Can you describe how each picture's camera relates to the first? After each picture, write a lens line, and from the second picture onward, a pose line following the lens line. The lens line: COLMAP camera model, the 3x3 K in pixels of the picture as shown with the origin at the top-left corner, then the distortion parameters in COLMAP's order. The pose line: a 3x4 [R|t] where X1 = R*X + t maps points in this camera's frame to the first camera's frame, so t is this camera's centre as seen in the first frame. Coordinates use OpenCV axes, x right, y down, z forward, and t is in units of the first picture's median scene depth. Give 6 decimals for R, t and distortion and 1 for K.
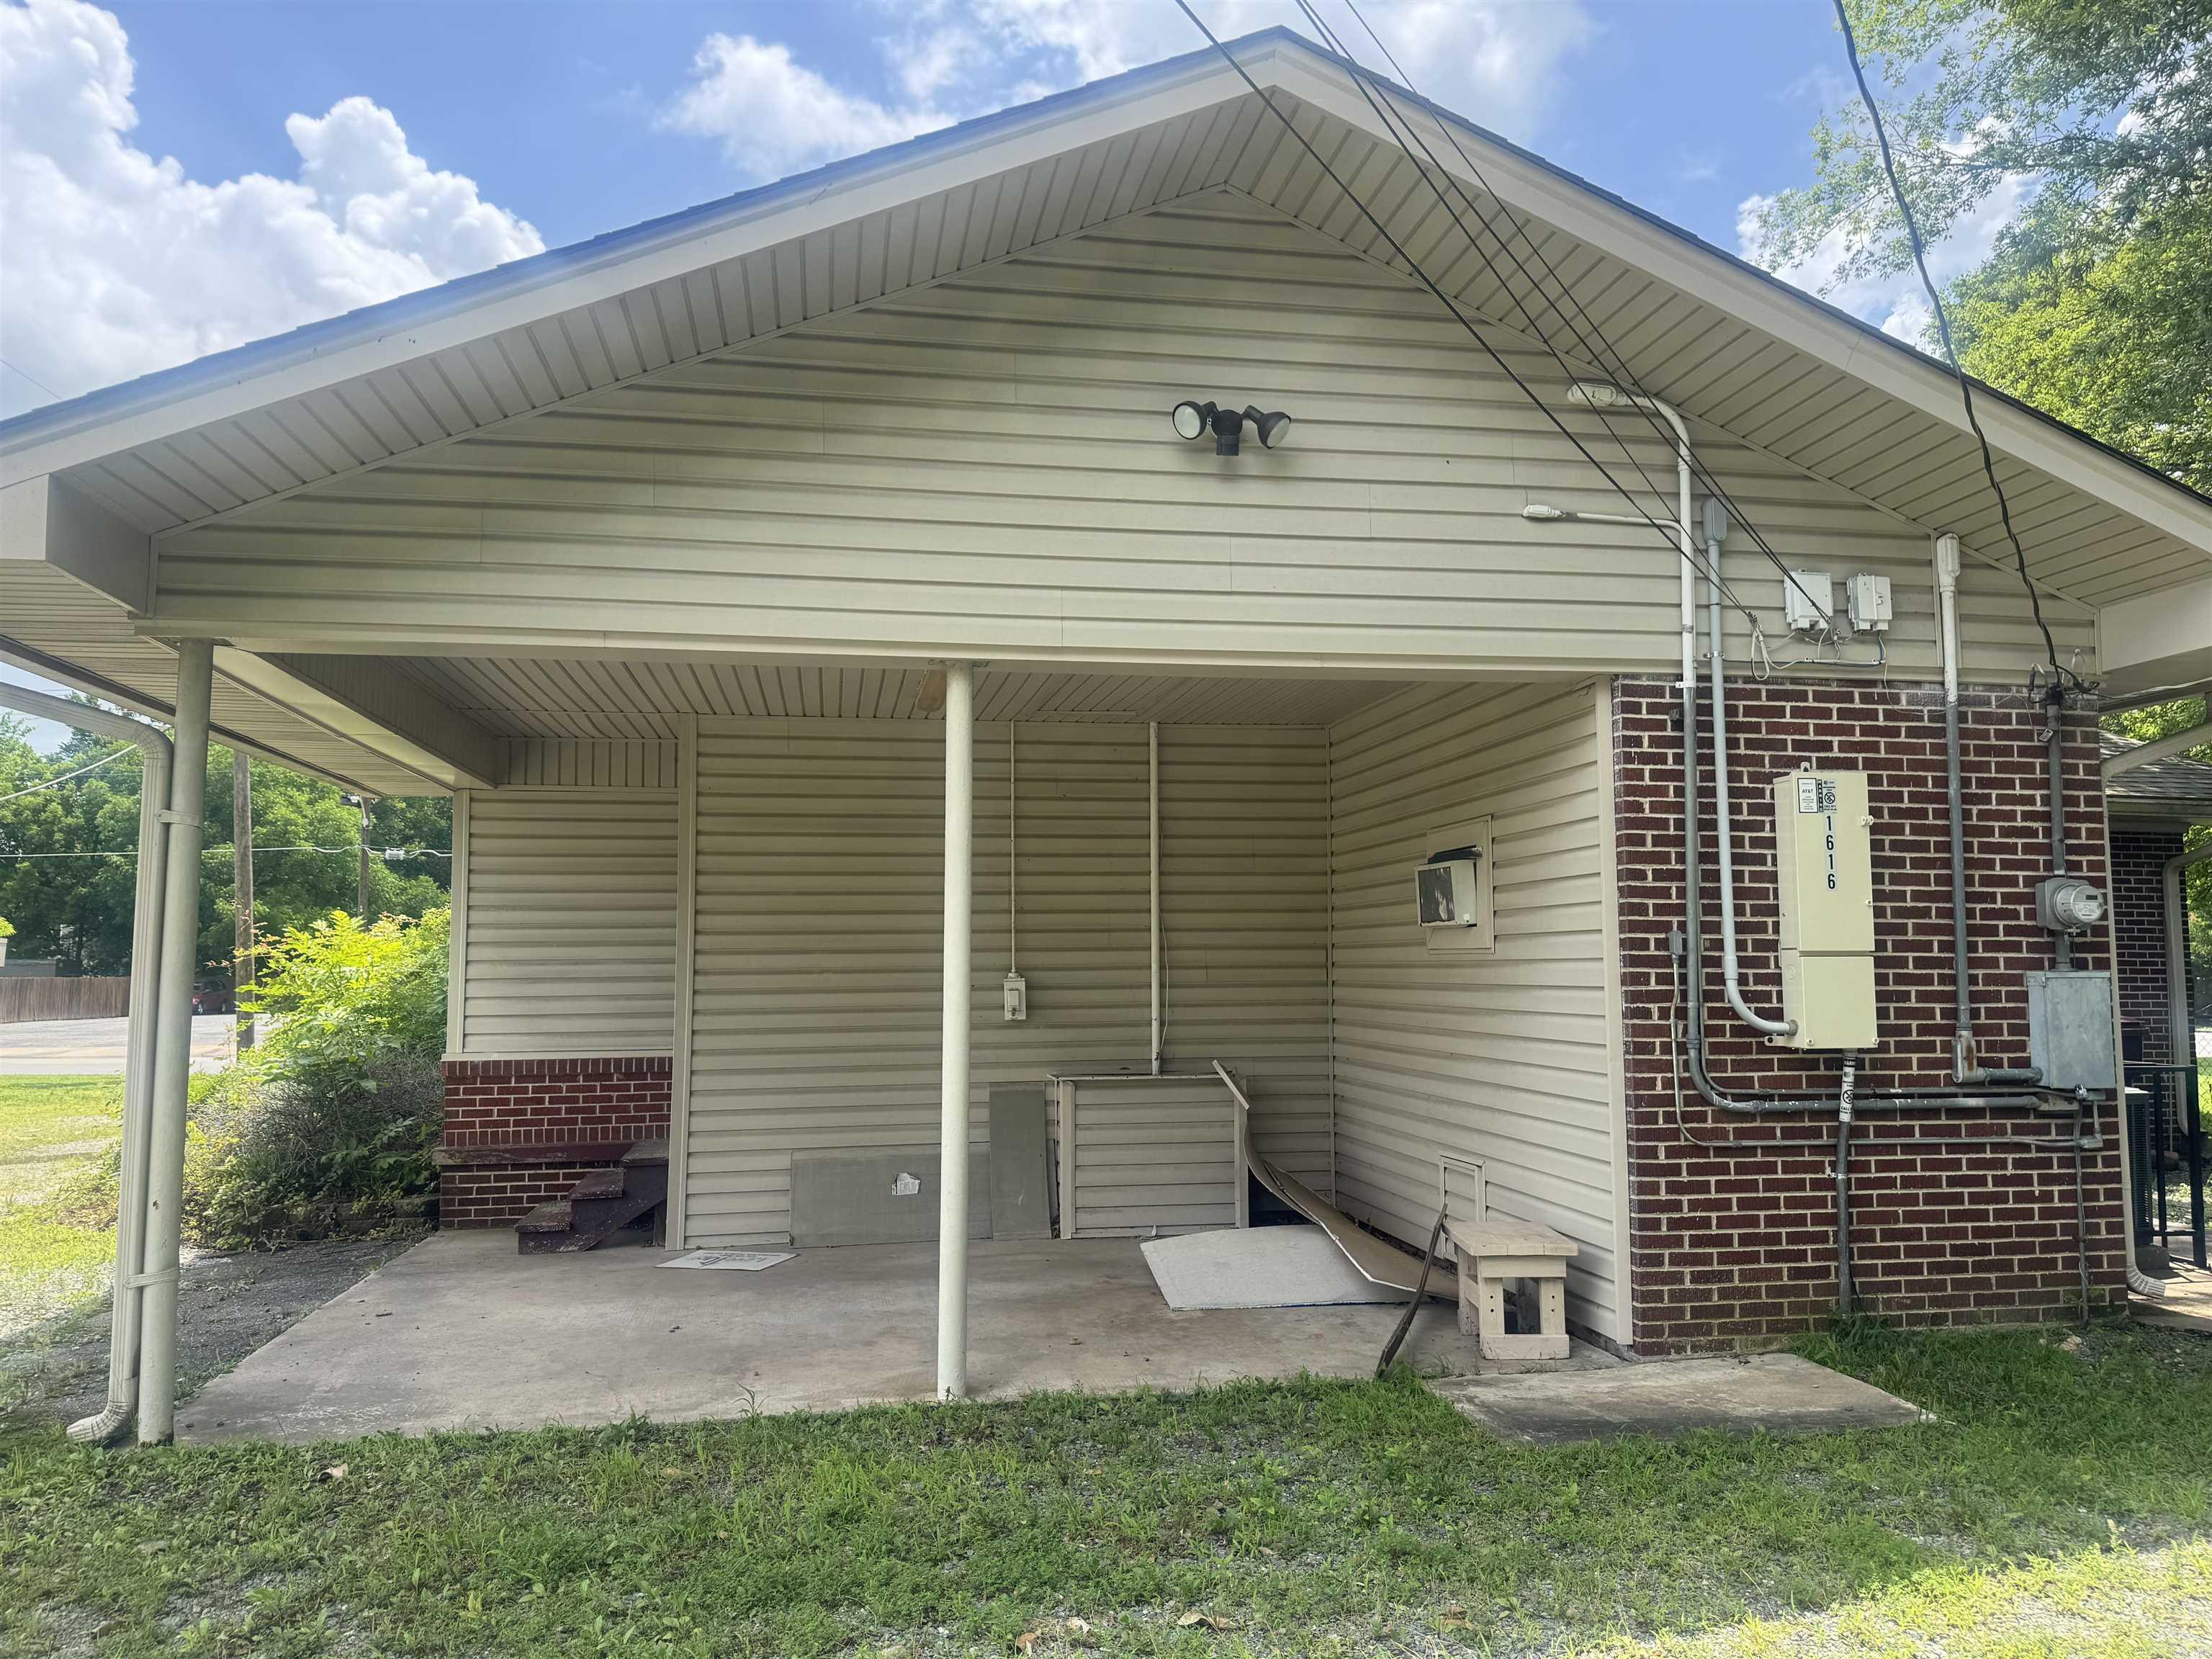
lens RADIAL K [[1581.7, 0, 1119.9], [0, 1581.7, 826.2], [0, 0, 1]] dist [0.161018, -0.273131]
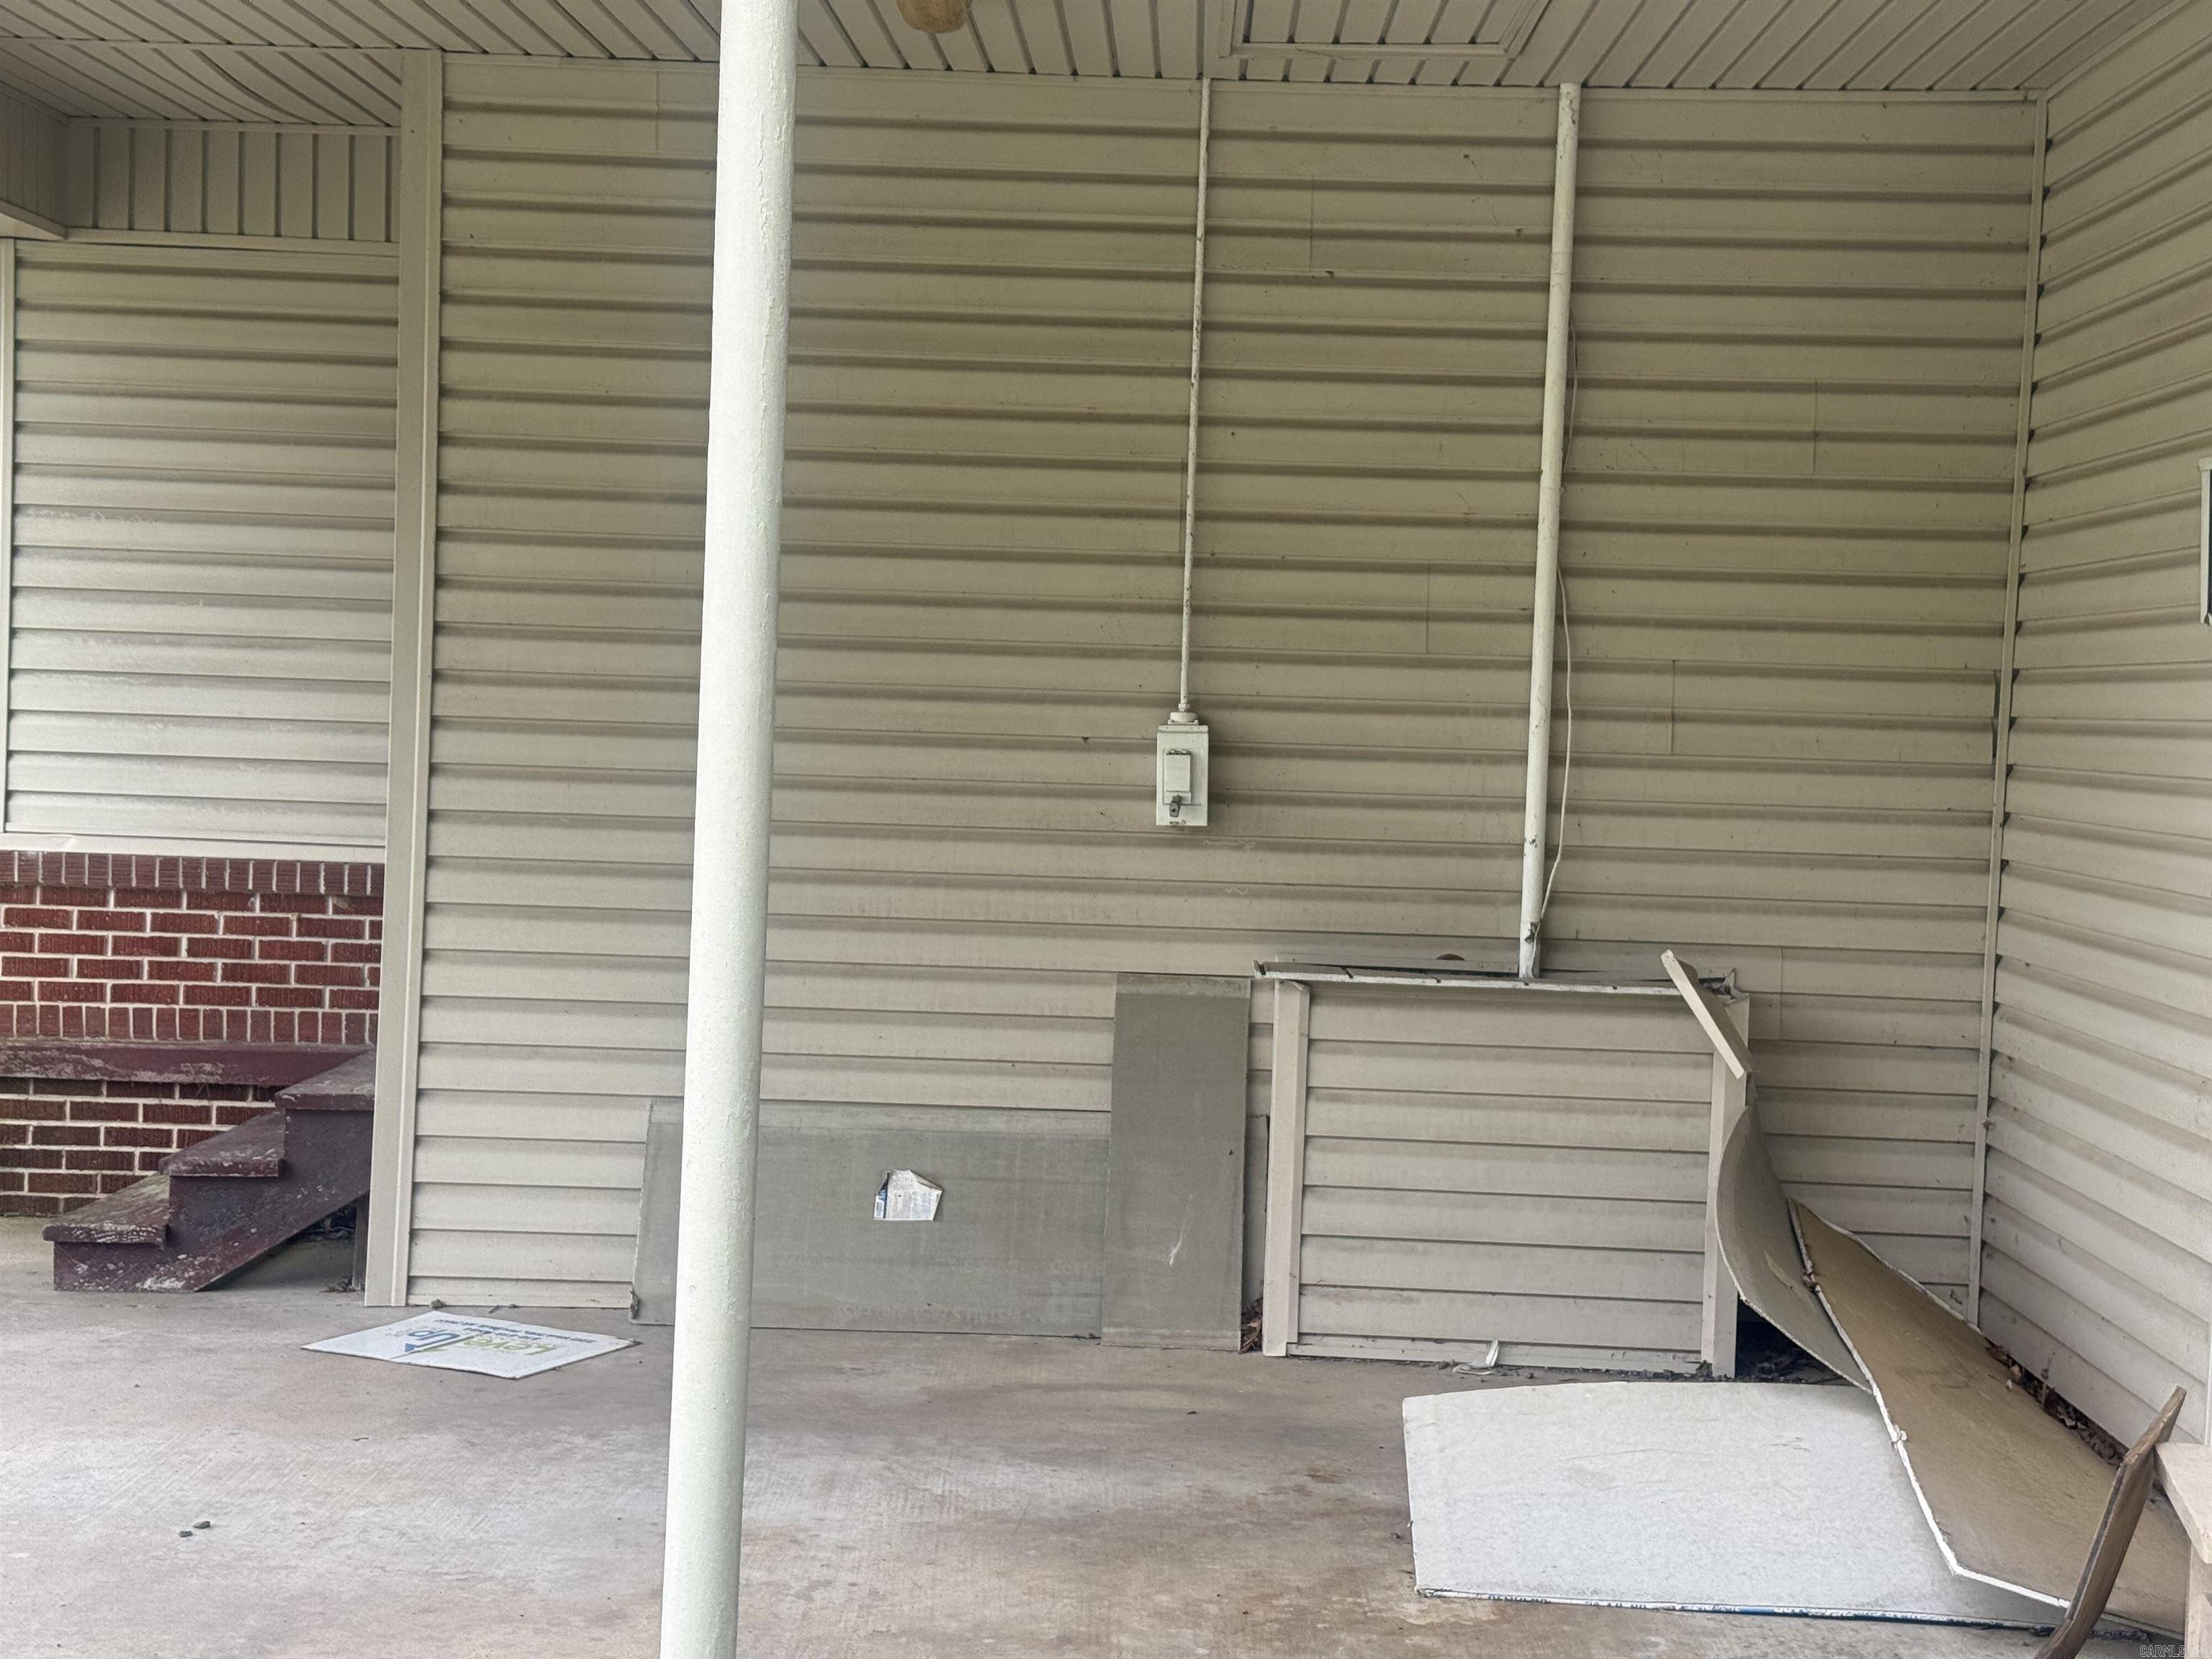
lens RADIAL K [[3152.7, 0, 1147.9], [0, 3152.7, 818.6], [0, 0, 1]] dist [0.149981, -0.102827]
pose [[0.979887, 0.047416, -0.193838, 0.085743], [-0.023342, 0.991927, 0.124641, 0.019447], [0.198183, -0.117609, 0.973083, 0.211828]]
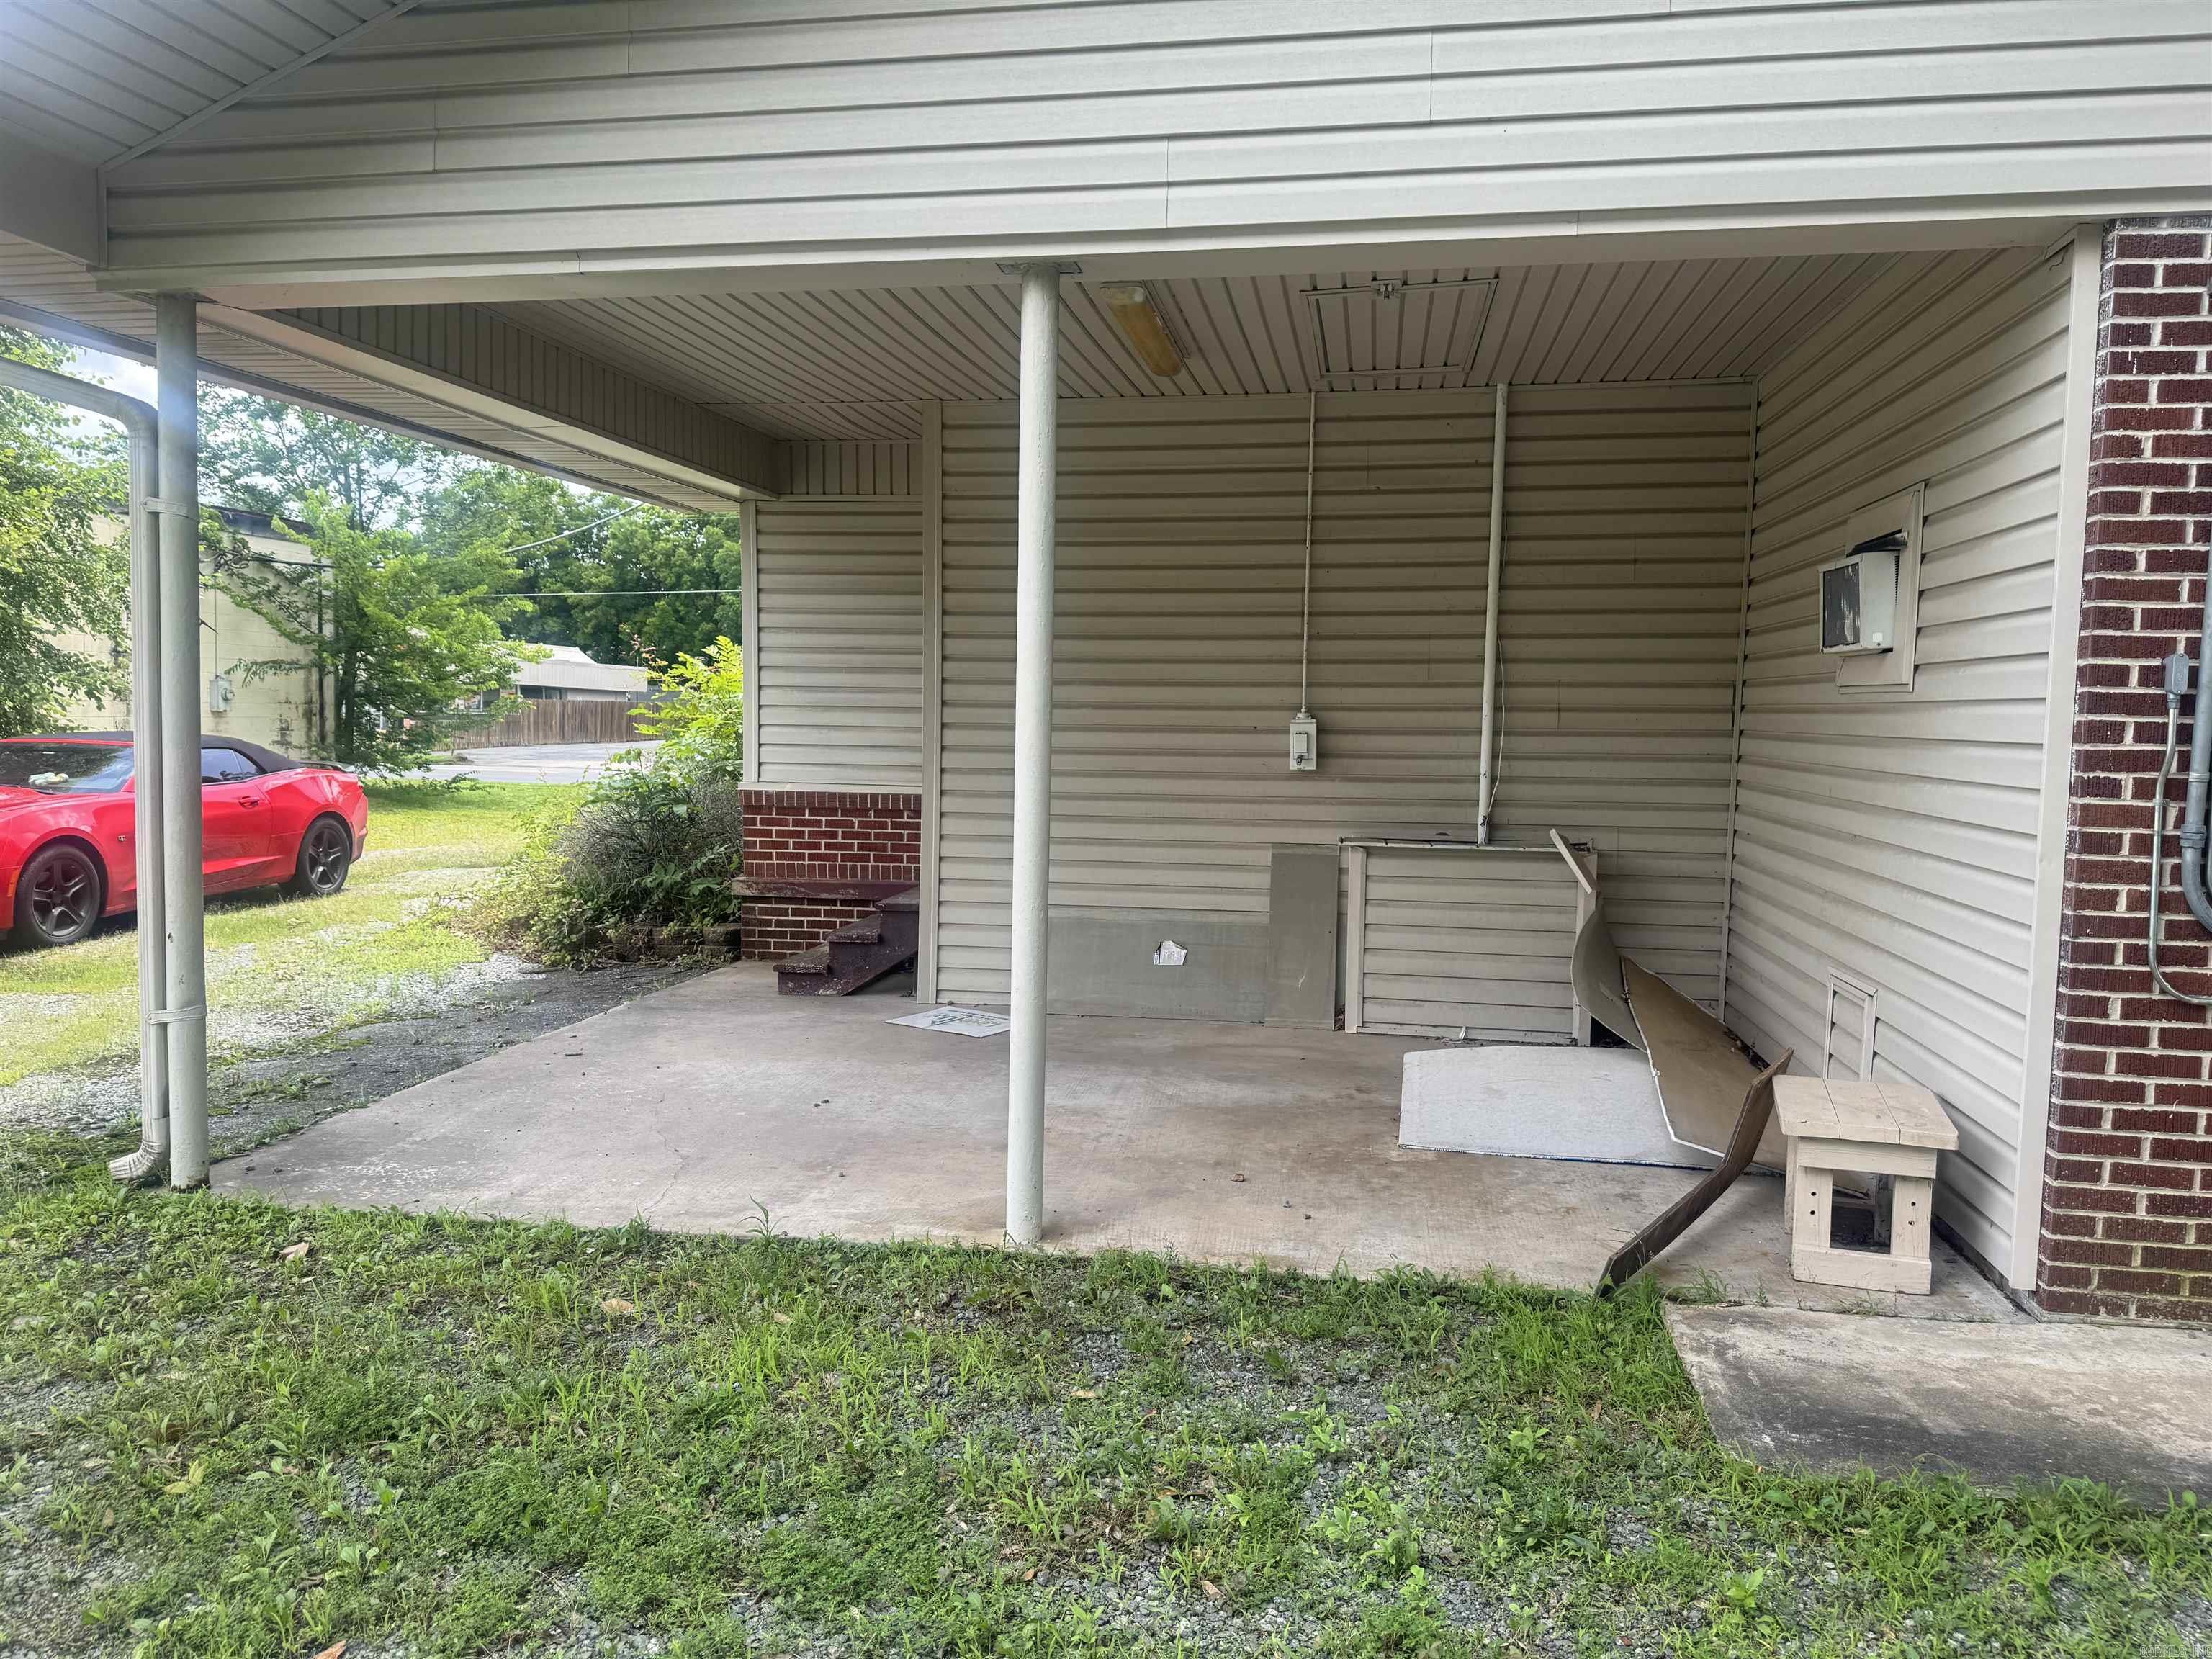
lens RADIAL K [[1581.7, 0, 1119.9], [0, 1581.7, 826.2], [0, 0, 1]] dist [0.161018, -0.273131]
pose [[0.940415, 0.043578, -0.337224, 0.126377], [0.011244, 0.987226, 0.158930, 0.019991], [0.339842, -0.153252, 0.927912, 0.207689]]
